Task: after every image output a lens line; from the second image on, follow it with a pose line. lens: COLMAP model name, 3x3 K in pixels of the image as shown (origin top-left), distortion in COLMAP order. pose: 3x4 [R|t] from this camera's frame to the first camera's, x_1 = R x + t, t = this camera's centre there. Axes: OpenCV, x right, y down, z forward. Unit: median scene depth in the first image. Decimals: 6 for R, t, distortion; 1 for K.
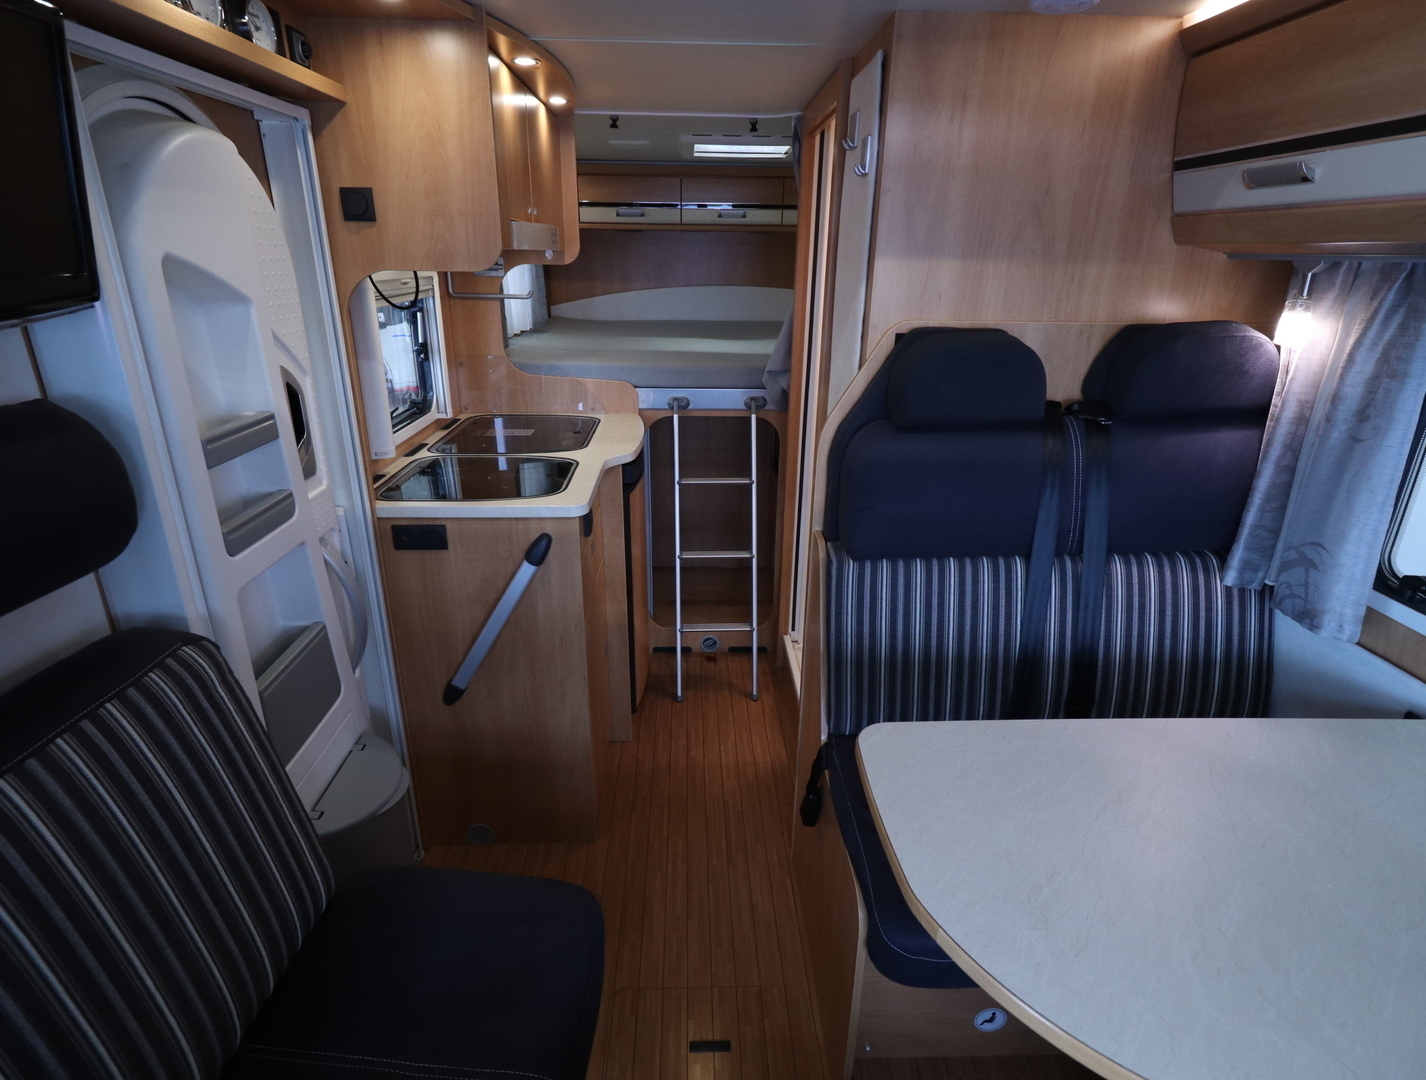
lens RADIAL K [[741.4, 0, 712.2], [0, 741.4, 535.7], [0, 0, 1]] dist [-0.003638, -0.000250]
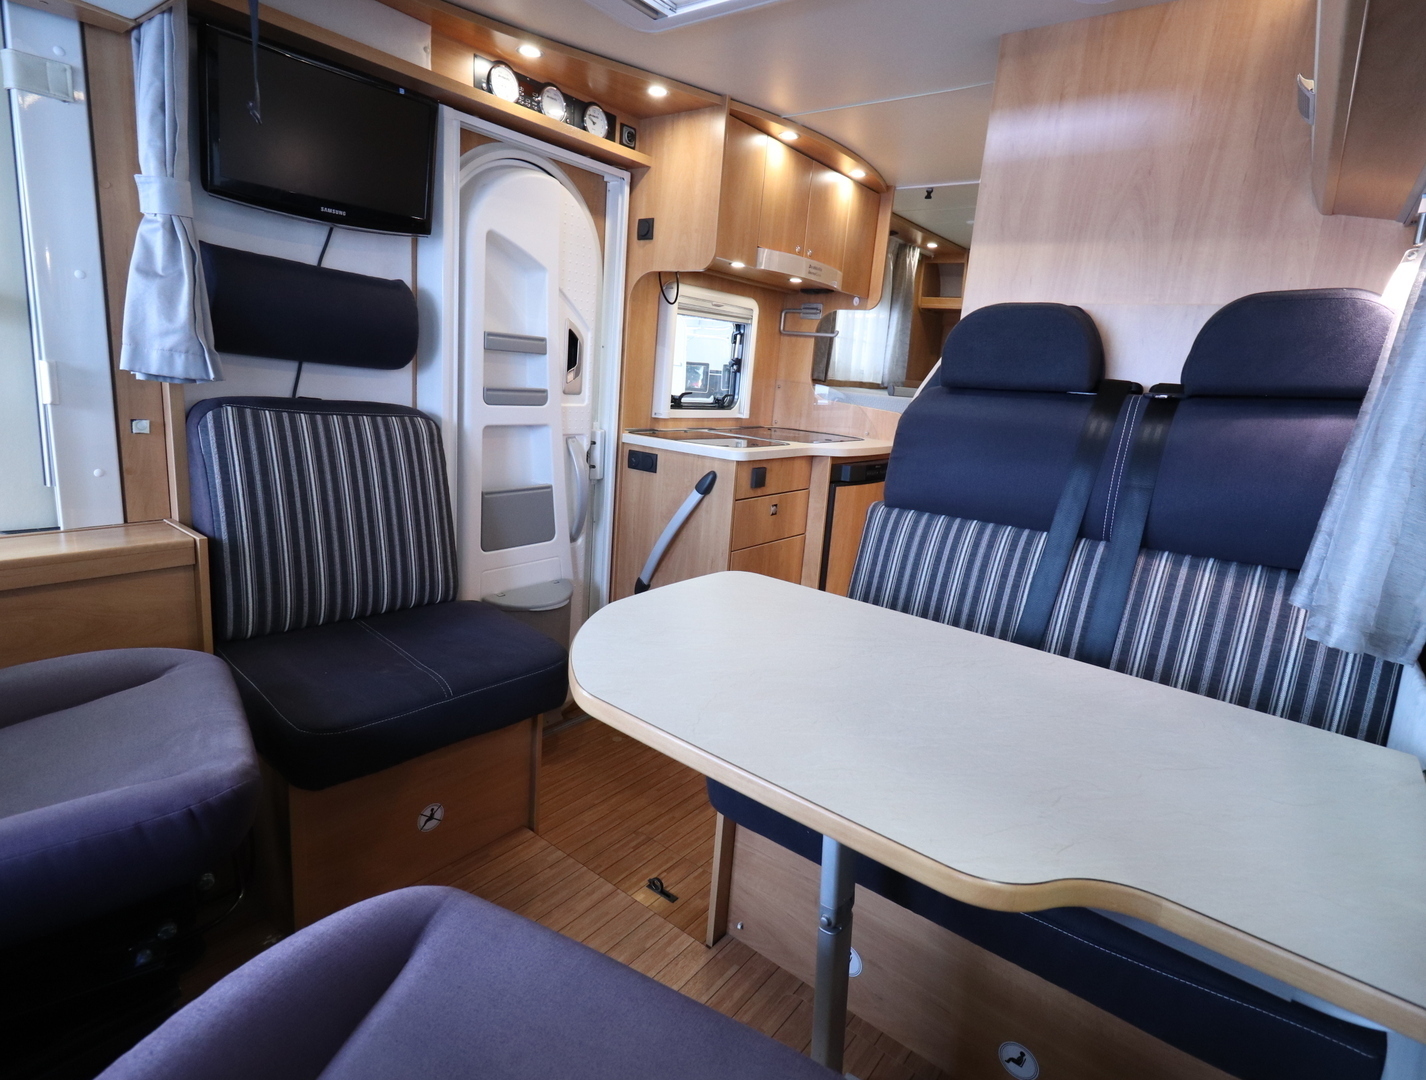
lens RADIAL K [[741.4, 0, 717.0], [0, 741.4, 531.5], [0, 0, 1]] dist [-0.003638, -0.000250]
pose [[0.772010, 0.183030, -0.608687, 0.684581], [-0.287070, 0.954811, -0.076988, 0.228216], [0.567090, 0.234172, 0.789666, 0.011633]]
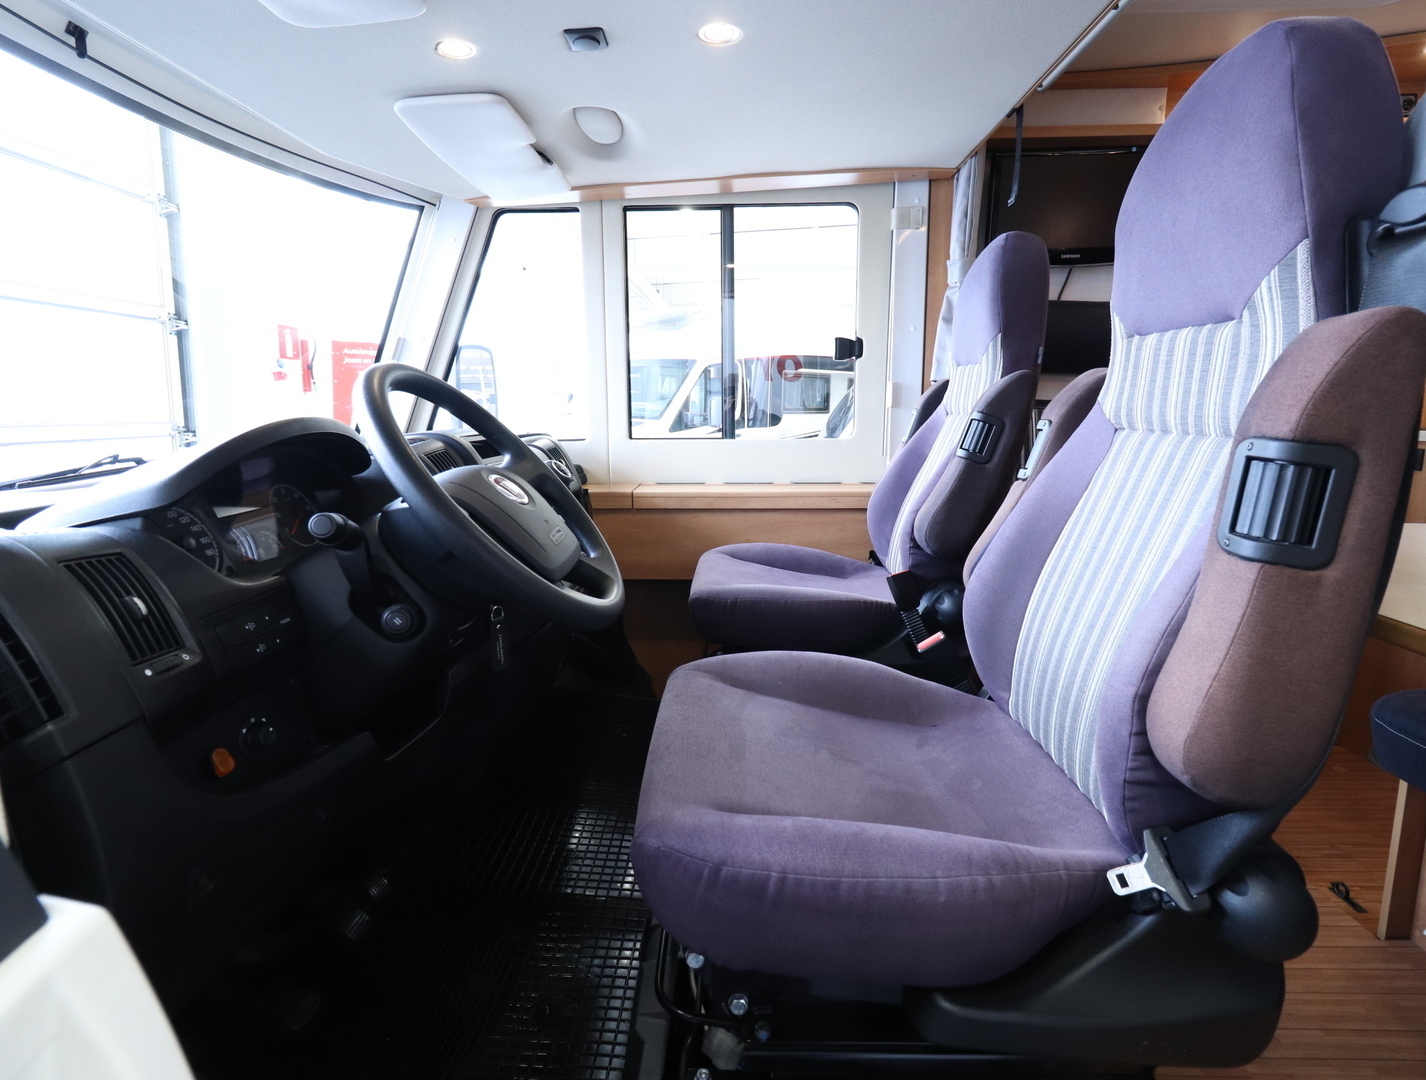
lens RADIAL K [[741.4, 0, 715.1], [0, 741.4, 545.5], [0, 0, 1]] dist [-0.003638, -0.000250]
pose [[-0.051424, 0.156692, -0.986308, 1.041447], [-0.341516, 0.925313, 0.164808, 0.372645], [0.938468, 0.345315, 0.005929, -0.024564]]
